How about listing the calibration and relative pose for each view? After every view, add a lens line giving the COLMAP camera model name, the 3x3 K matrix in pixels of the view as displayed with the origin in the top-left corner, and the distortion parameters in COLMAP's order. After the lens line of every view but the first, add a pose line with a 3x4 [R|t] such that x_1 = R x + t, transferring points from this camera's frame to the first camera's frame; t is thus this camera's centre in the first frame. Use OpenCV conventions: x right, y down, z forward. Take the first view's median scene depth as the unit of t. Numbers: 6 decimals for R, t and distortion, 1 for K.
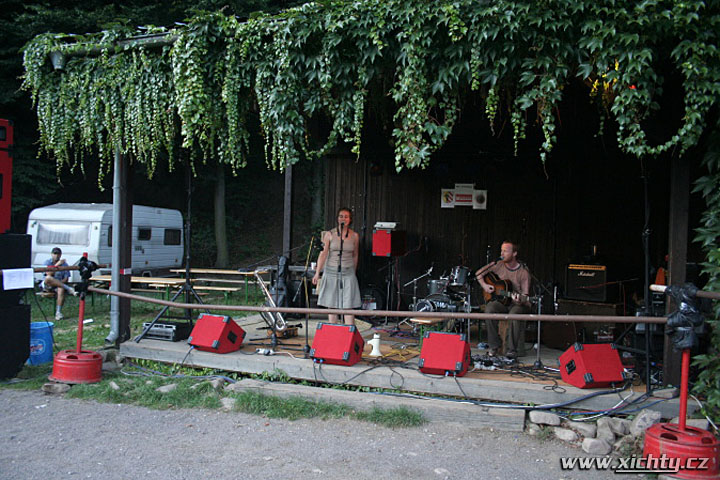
lens RADIAL K [[615.2, 0, 360.0], [0, 615.2, 240.0], [0, 0, 1]] dist [-0.063221, 0.013533]
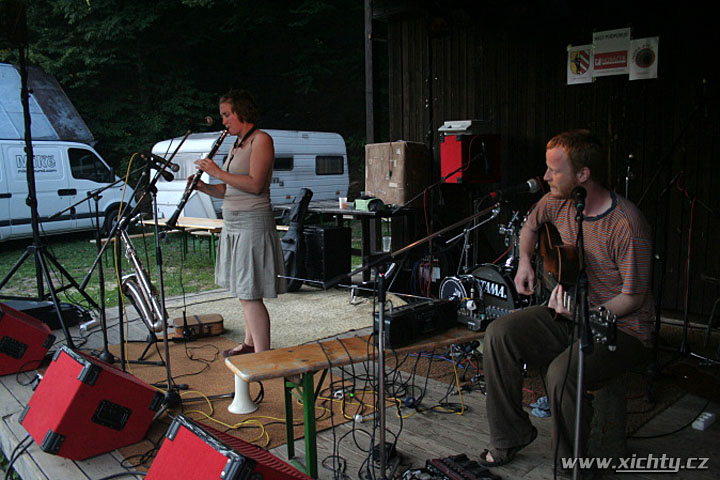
lens RADIAL K [[615.2, 0, 360.0], [0, 615.2, 240.0], [0, 0, 1]] dist [-0.063221, 0.013533]
pose [[0.906279, 0.006590, -0.422629, 0.190513], [0.044247, 0.992906, 0.110366, 0.011932], [0.420358, -0.118723, 0.899558, 0.458139]]
